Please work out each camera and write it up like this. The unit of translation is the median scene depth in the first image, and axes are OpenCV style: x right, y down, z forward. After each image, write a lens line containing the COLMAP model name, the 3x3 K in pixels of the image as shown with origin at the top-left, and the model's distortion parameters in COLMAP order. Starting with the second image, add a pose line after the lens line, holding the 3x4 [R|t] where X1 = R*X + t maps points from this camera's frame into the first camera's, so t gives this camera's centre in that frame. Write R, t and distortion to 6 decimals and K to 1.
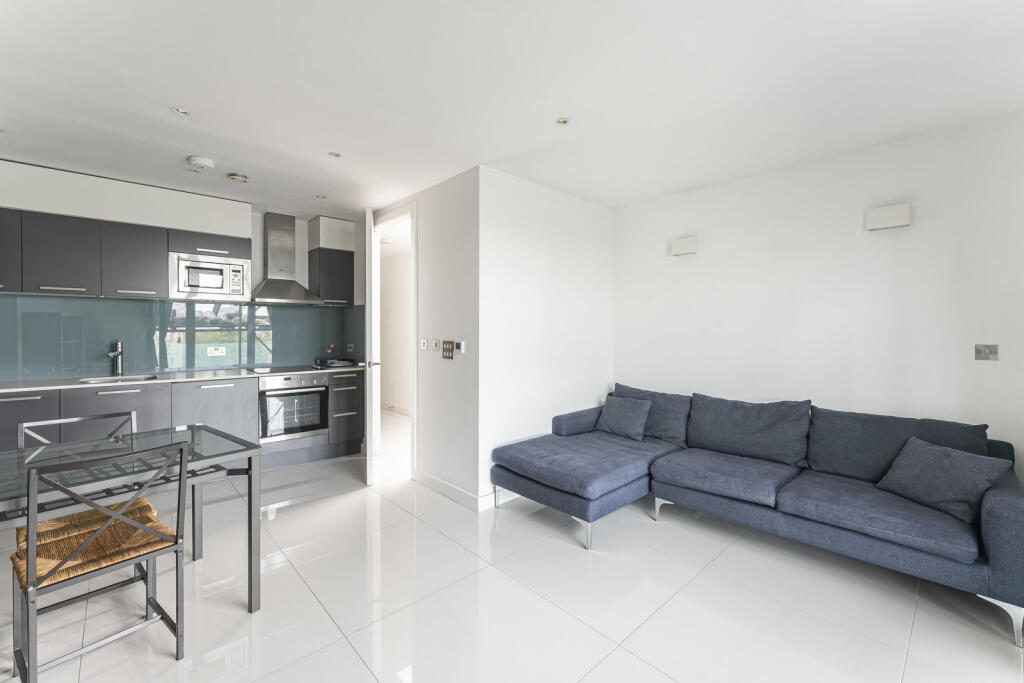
lens RADIAL K [[422.2, 0, 513.2], [0, 422.2, 328.7], [0, 0, 1]] dist [0.000144, -0.000031]
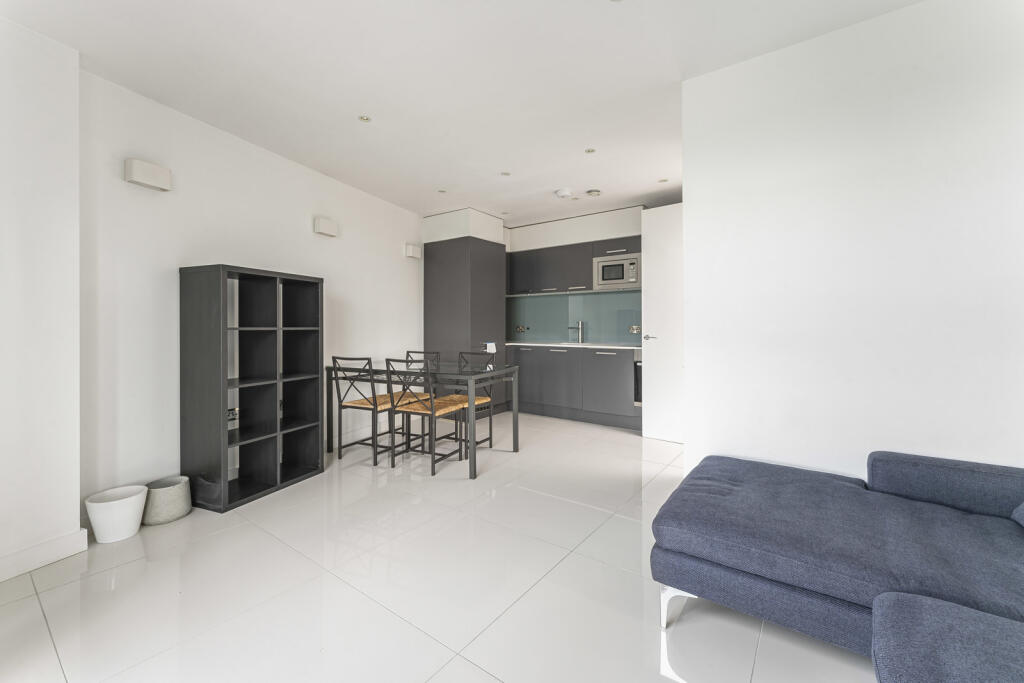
lens RADIAL K [[422.2, 0, 513.2], [0, 422.2, 328.7], [0, 0, 1]] dist [0.000144, -0.000031]
pose [[0.181309, 0.001164, -0.983425, 0.489981], [0.001520, 0.999998, 0.001464, 0.050576], [0.983425, -0.001760, 0.181307, 0.428689]]
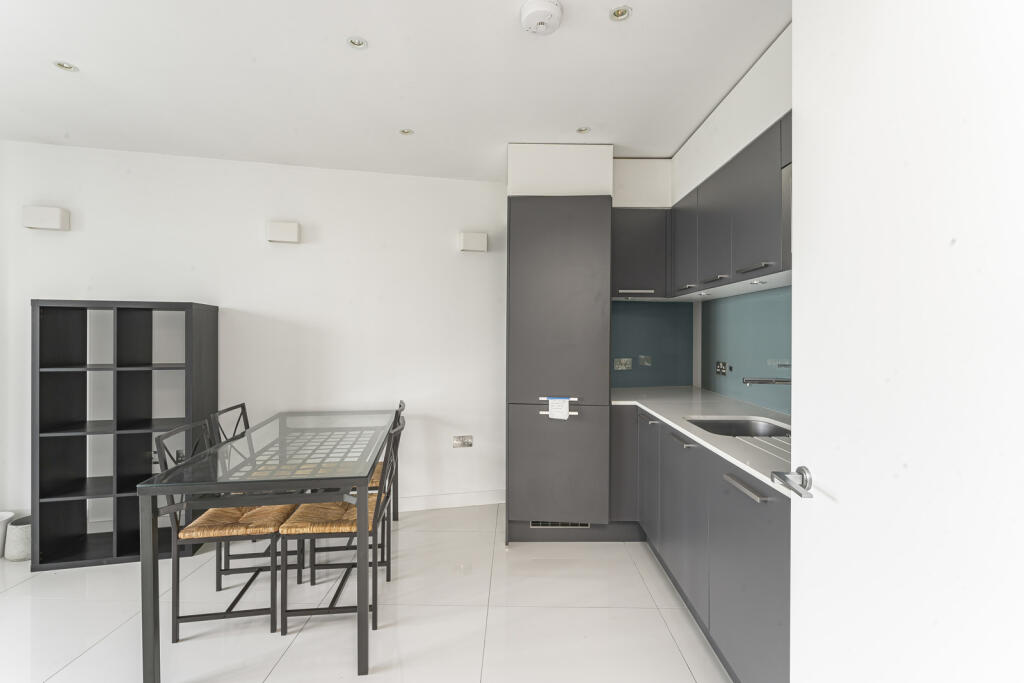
lens RADIAL K [[443.9, 0, 512.0], [0, 443.9, 341.5], [0, 0, 1]] dist [-0.022764, 0.000015]
pose [[-0.683434, -0.004495, -0.729998, -0.246993], [-0.006350, 0.999980, -0.000213, 0.009679], [0.729985, 0.004490, -0.683449, 1.001711]]
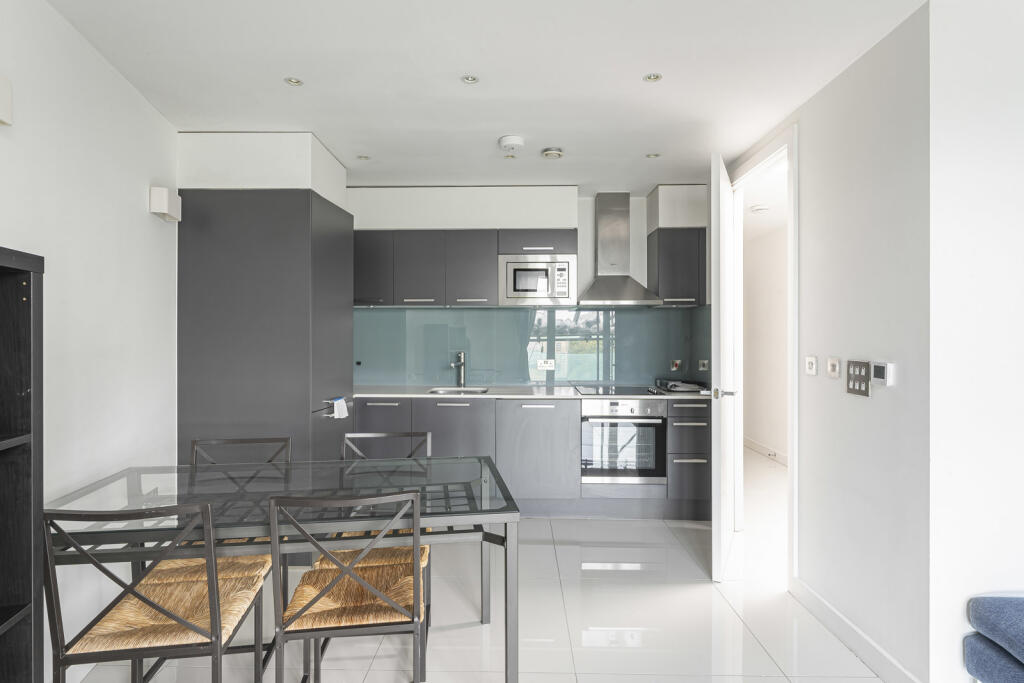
lens RADIAL K [[527.6, 0, 511.0], [0, 527.6, 337.2], [0, 0, 1]] dist [0.004528, 0.000393]
pose [[0.716525, -0.002364, -0.697558, -0.000688], [0.002412, 0.999997, -0.000911, -0.001945], [0.697558, -0.001030, 0.716528, 0.181533]]
